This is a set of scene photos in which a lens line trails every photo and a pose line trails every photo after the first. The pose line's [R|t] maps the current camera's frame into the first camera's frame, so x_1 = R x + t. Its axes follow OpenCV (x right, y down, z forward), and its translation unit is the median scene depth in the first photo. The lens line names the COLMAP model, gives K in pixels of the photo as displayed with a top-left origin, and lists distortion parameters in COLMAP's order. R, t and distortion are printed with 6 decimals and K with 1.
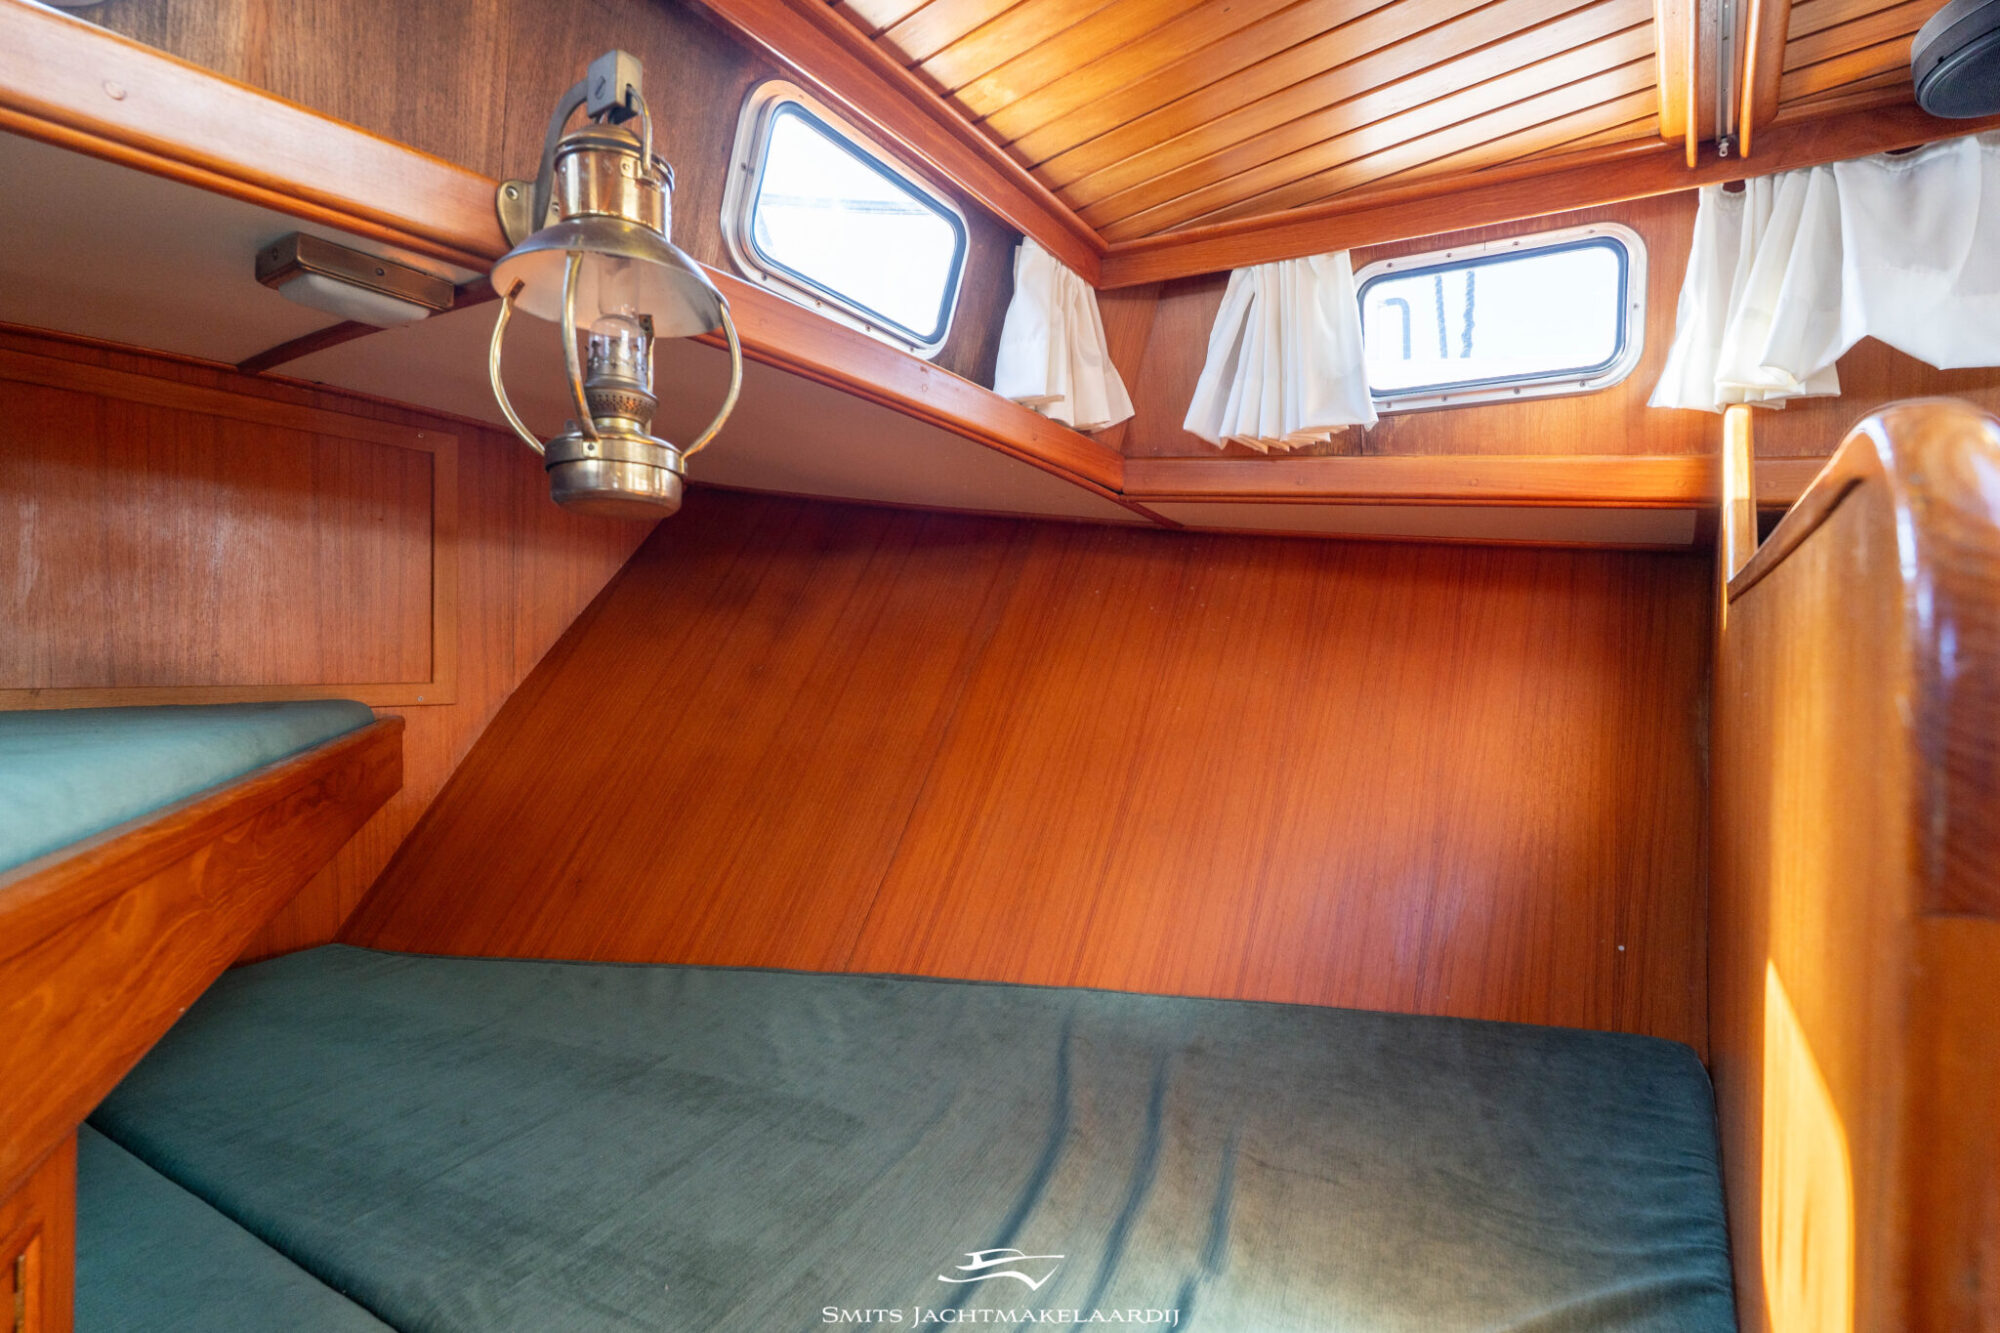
lens RADIAL K [[878.2, 0, 998.3], [0, 878.2, 667.4], [0, 0, 1]] dist [-0.003256, 0.000055]
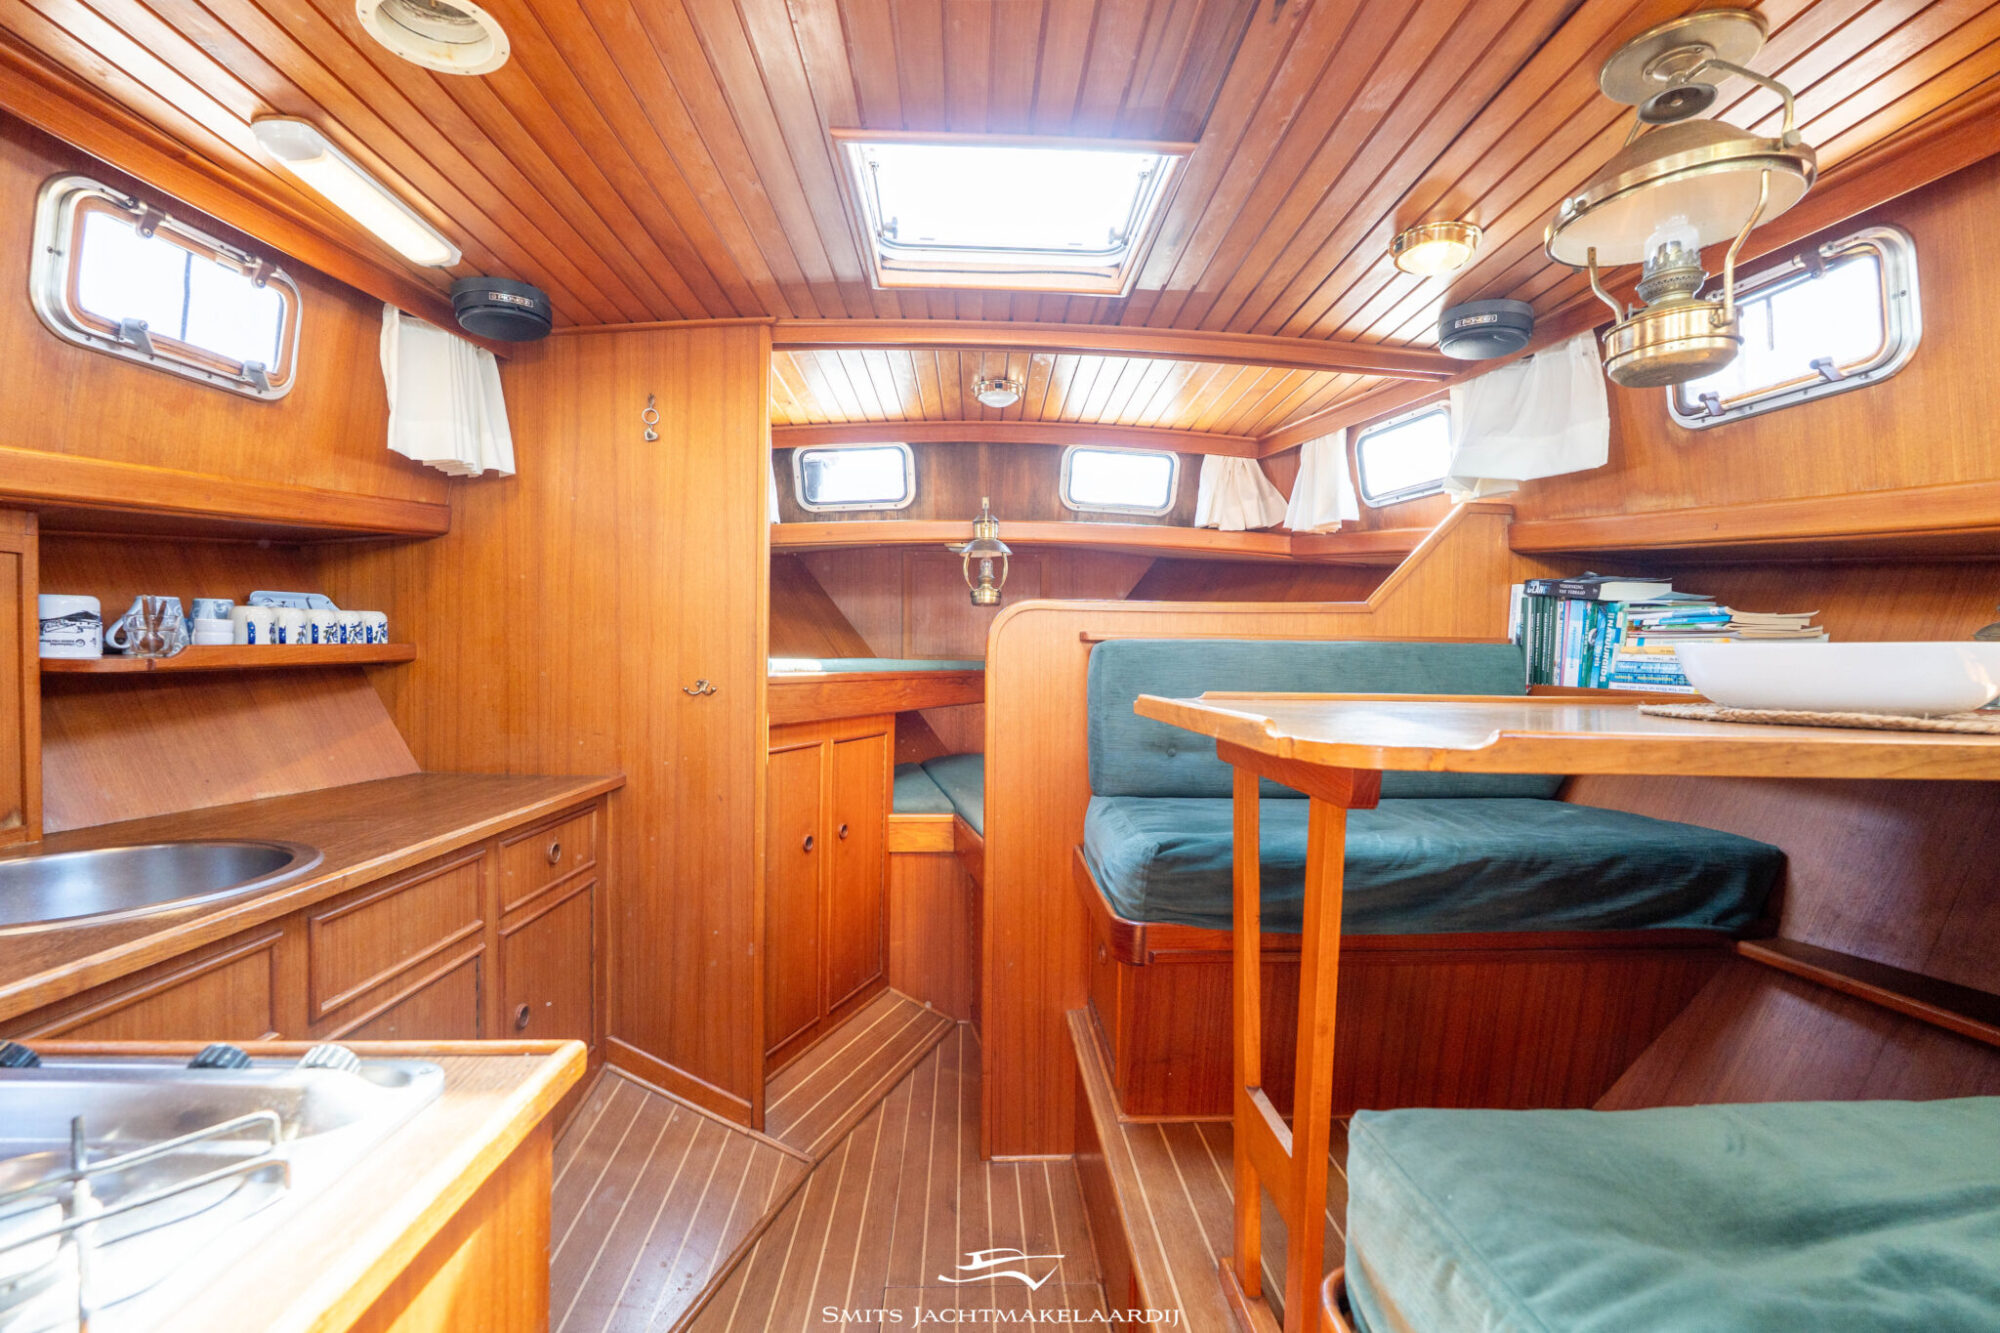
lens RADIAL K [[878.2, 0, 1000.0], [0, 878.2, 666.1], [0, 0, 1]] dist [-0.003256, 0.000055]
pose [[0.646629, 0.011104, -0.762724, 1.390252], [-0.011877, 0.999919, 0.004488, 0.042161], [0.762712, 0.006157, 0.646708, -0.809740]]
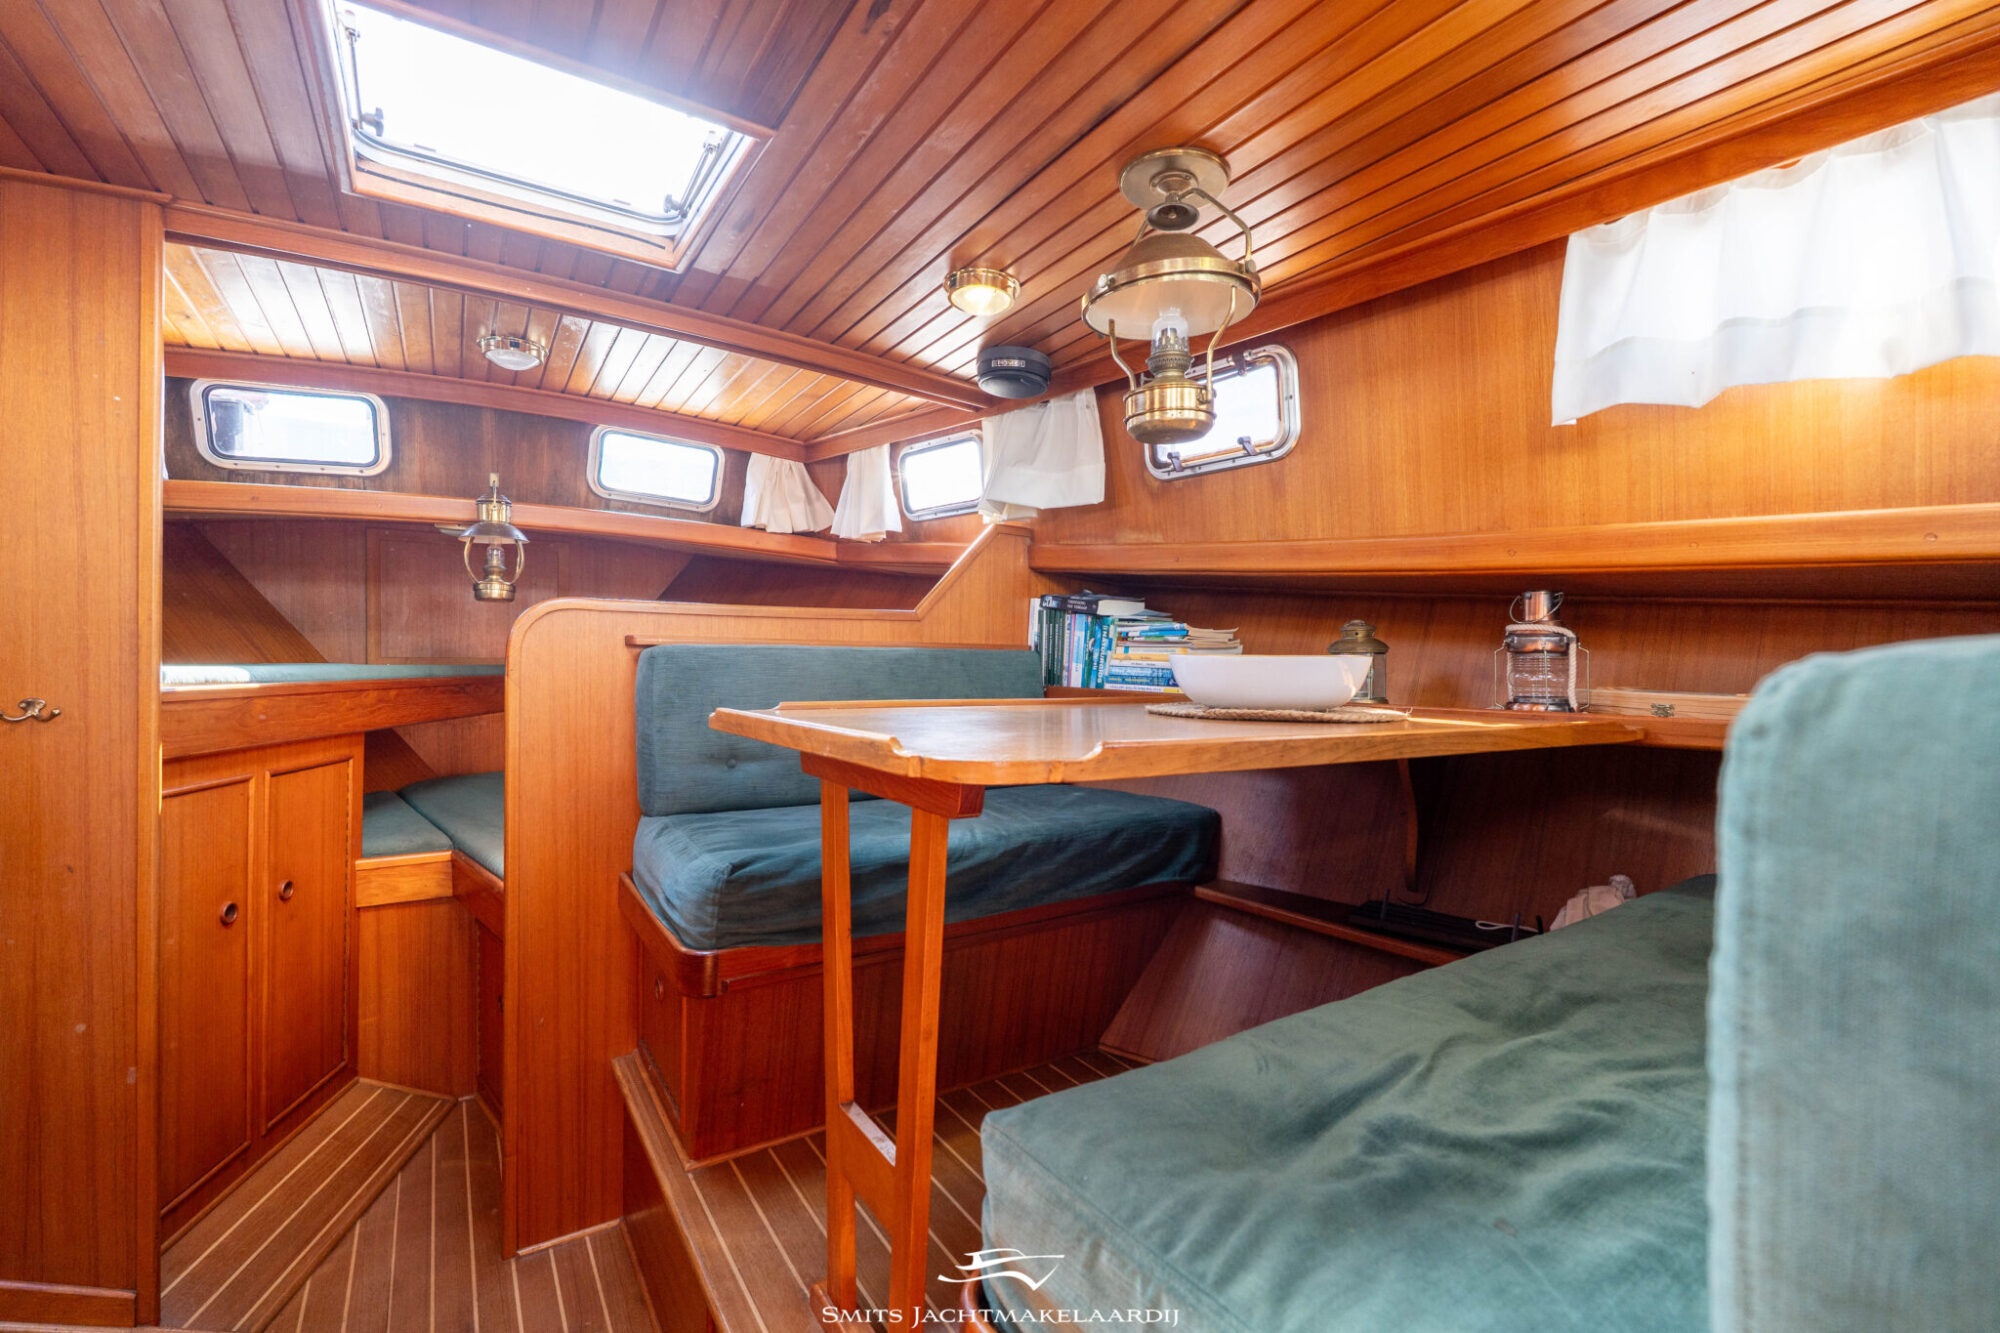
lens RADIAL K [[878.2, 0, 999.2], [0, 878.2, 666.8], [0, 0, 1]] dist [-0.003256, 0.000055]
pose [[0.943665, 0.007922, -0.330809, 1.319028], [-0.007802, 0.999968, 0.001691, 0.029806], [0.330812, 0.000985, 0.943696, -0.817562]]
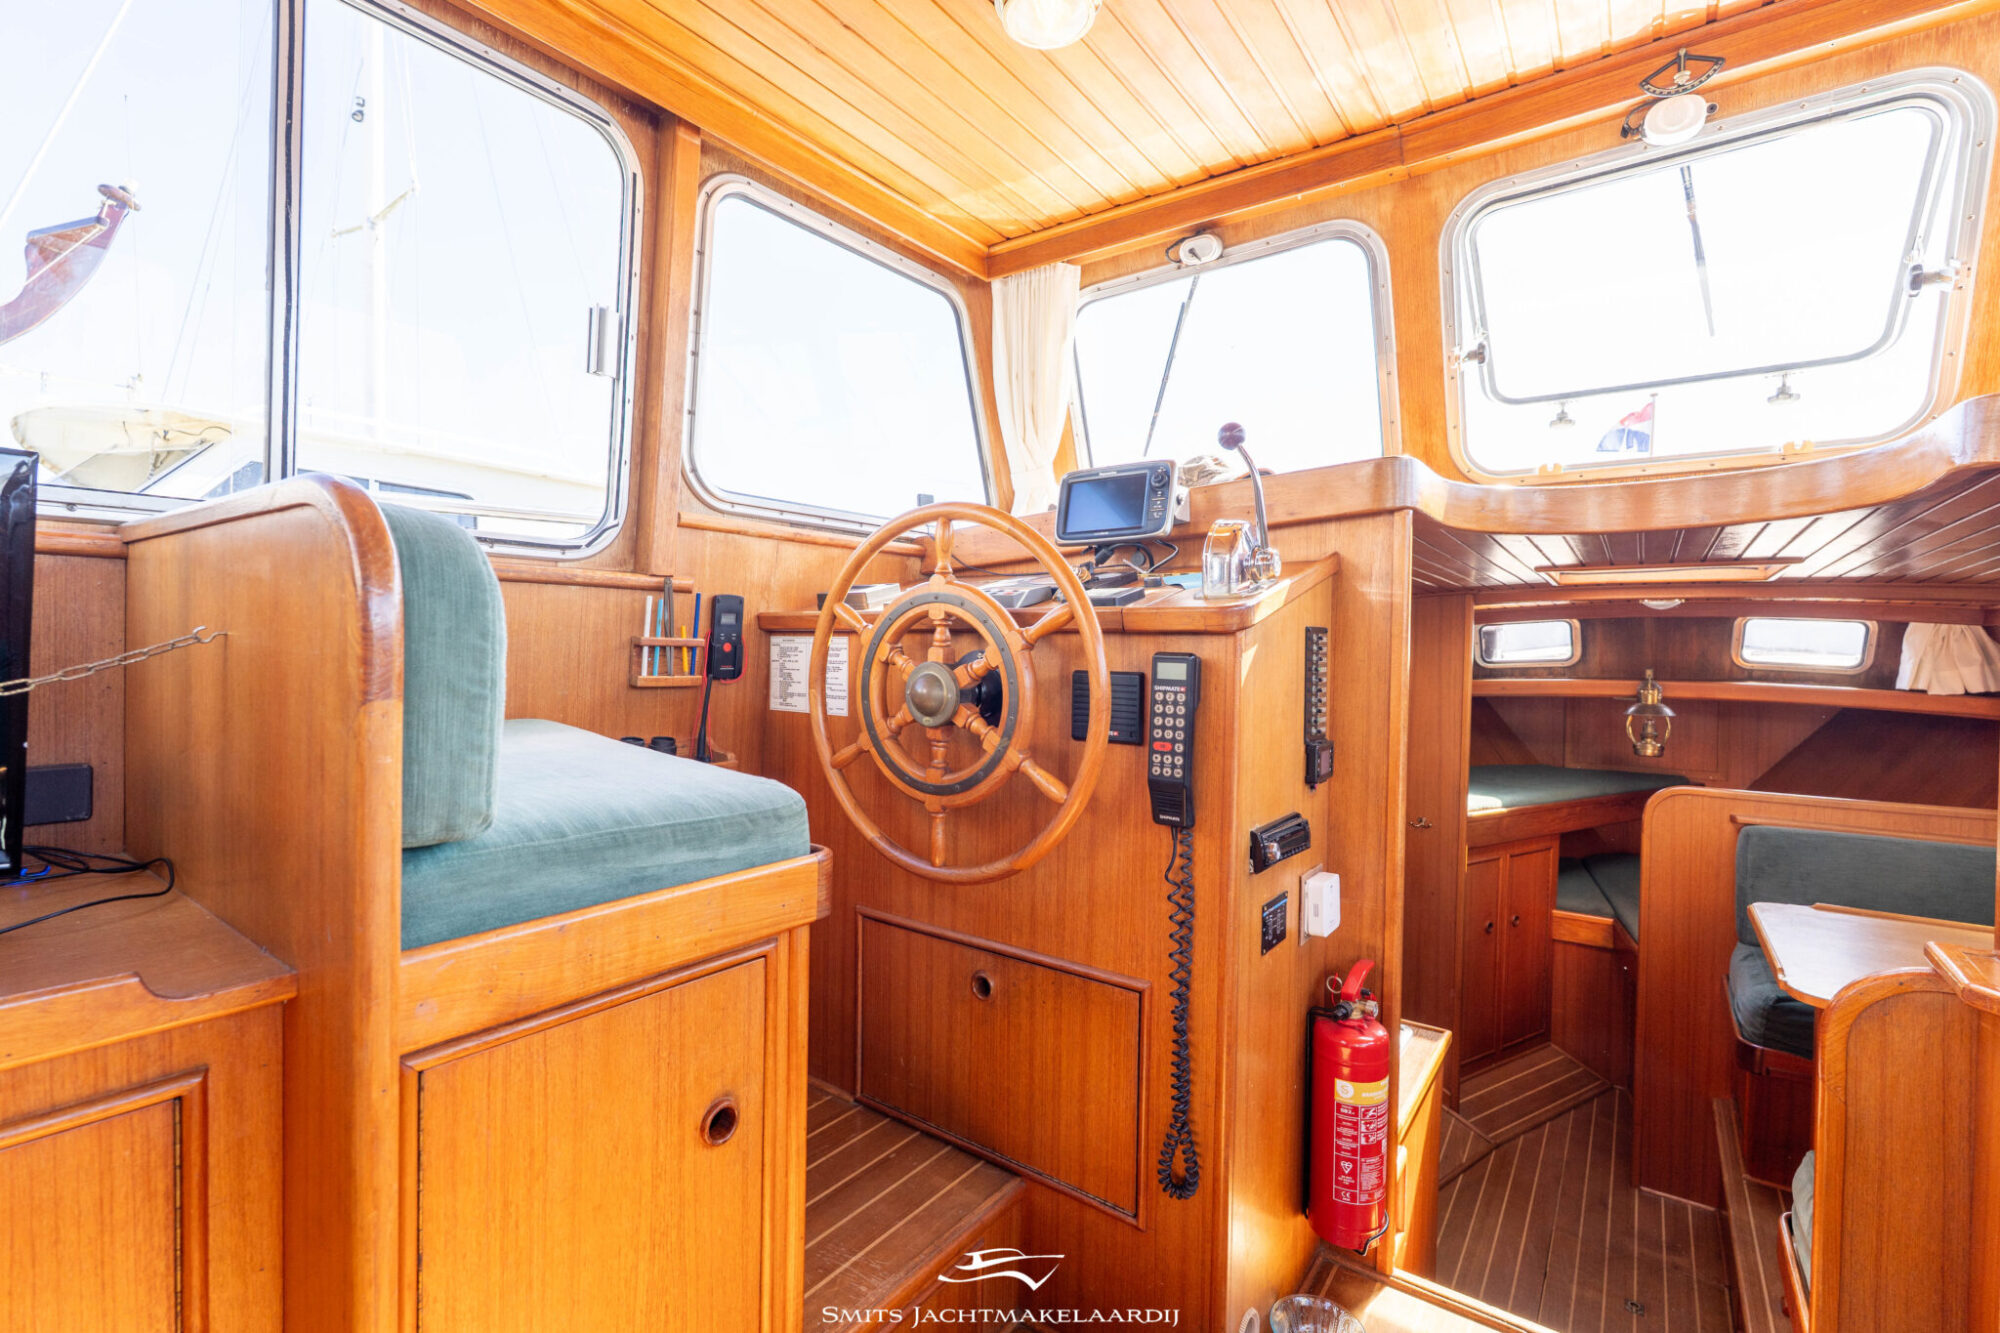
lens RADIAL K [[878.2, 0, 997.7], [0, 878.2, 666.3], [0, 0, 1]] dist [-0.003256, 0.000055]
pose [[0.028649, 0.014567, -0.999483, 2.282142], [-0.021609, 0.999669, 0.013950, -0.347951], [0.999356, 0.021199, 0.028955, -1.470493]]
